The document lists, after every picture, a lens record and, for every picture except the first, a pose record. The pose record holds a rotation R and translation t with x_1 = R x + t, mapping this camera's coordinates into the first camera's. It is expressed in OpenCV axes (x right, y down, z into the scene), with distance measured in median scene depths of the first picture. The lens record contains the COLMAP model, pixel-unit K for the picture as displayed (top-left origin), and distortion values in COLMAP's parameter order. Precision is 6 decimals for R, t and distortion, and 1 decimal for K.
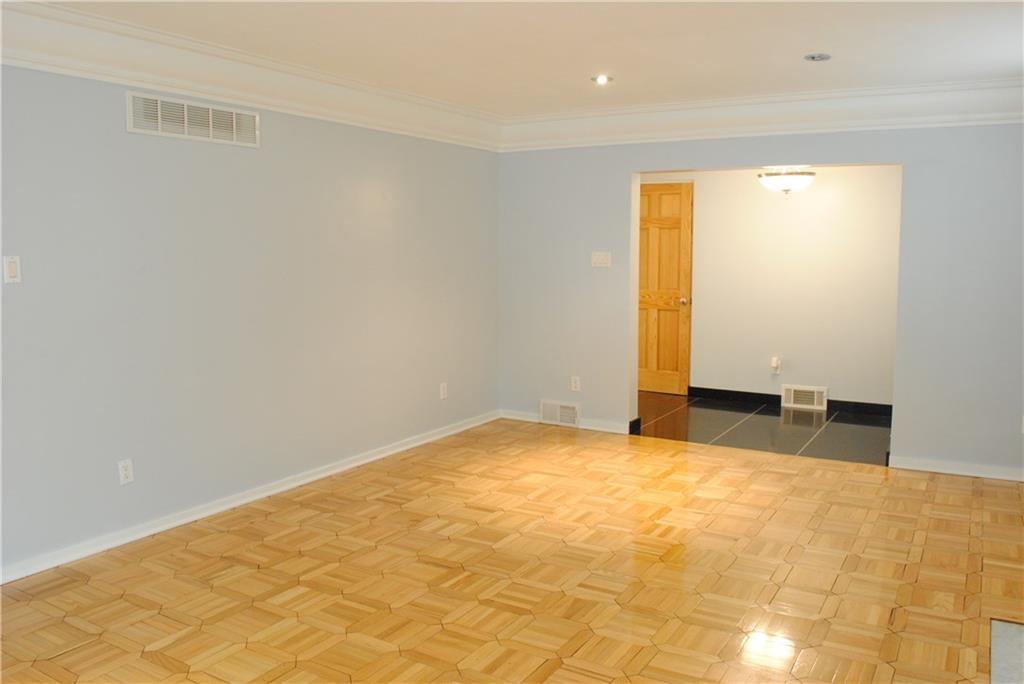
lens RADIAL K [[811.9, 0, 524.8], [0, 811.9, 337.0], [0, 0, 1]] dist [-0.085751, 0.013826]
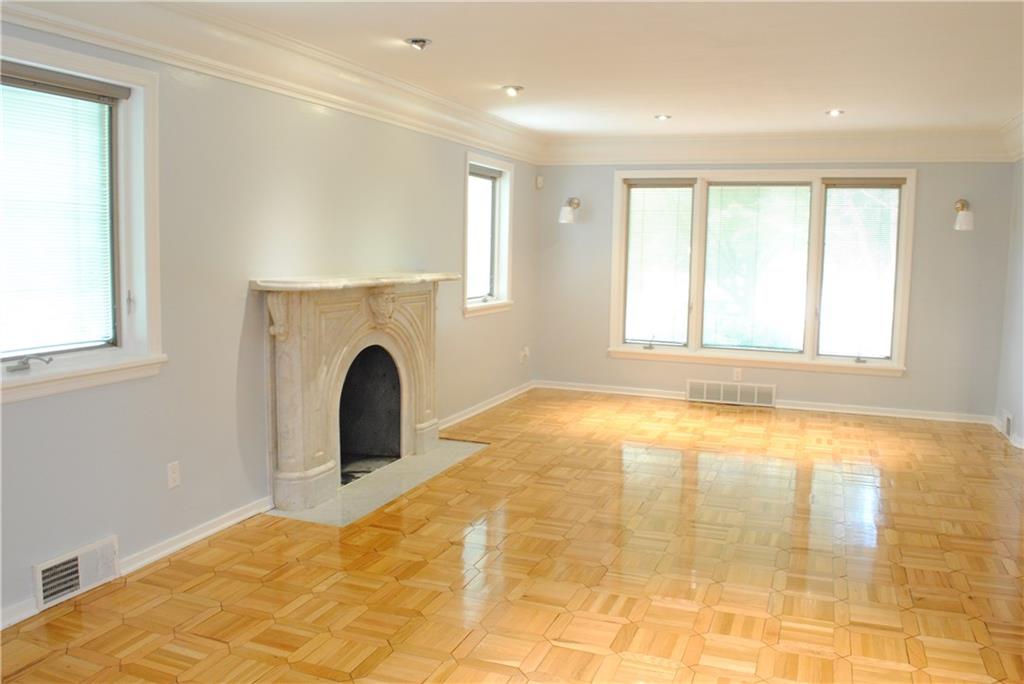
lens RADIAL K [[811.9, 0, 524.8], [0, 811.9, 337.0], [0, 0, 1]] dist [-0.085751, 0.013826]
pose [[-0.985925, 0.004114, -0.167138, 0.330353], [-0.032744, 0.975585, 0.217165, -0.157643], [0.163951, 0.219582, -0.961719, 1.433923]]
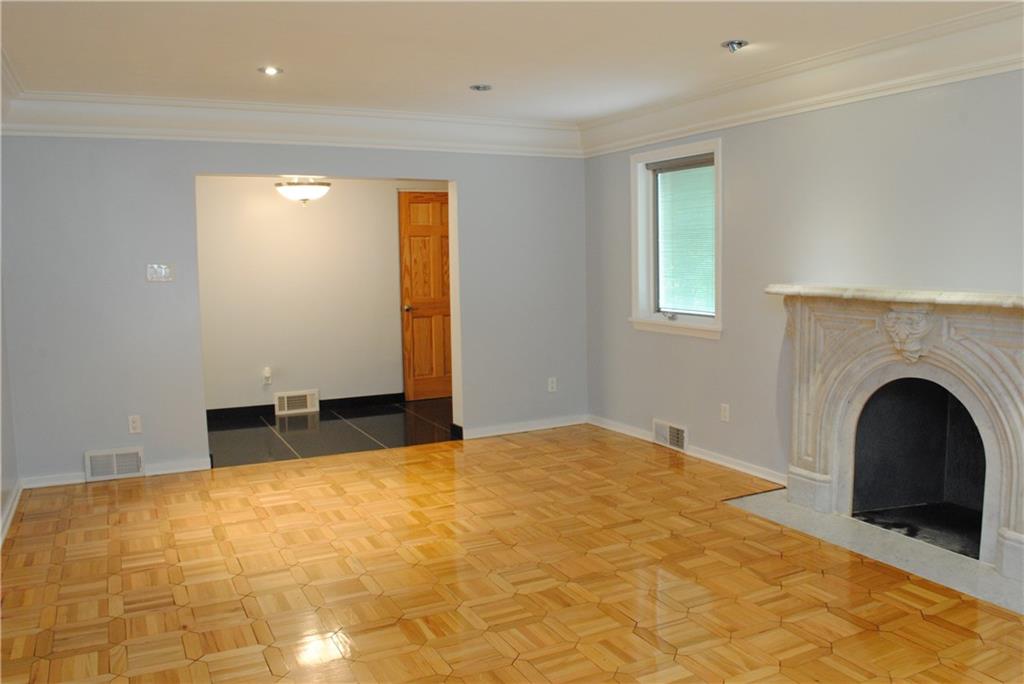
lens RADIAL K [[811.9, 0, 524.8], [0, 811.9, 337.0], [0, 0, 1]] dist [-0.085751, 0.013826]
pose [[0.533584, -0.092777, 0.840643, -0.535293], [0.105209, 0.993526, 0.042870, -0.031910], [-0.839178, 0.065568, 0.539891, 0.297930]]
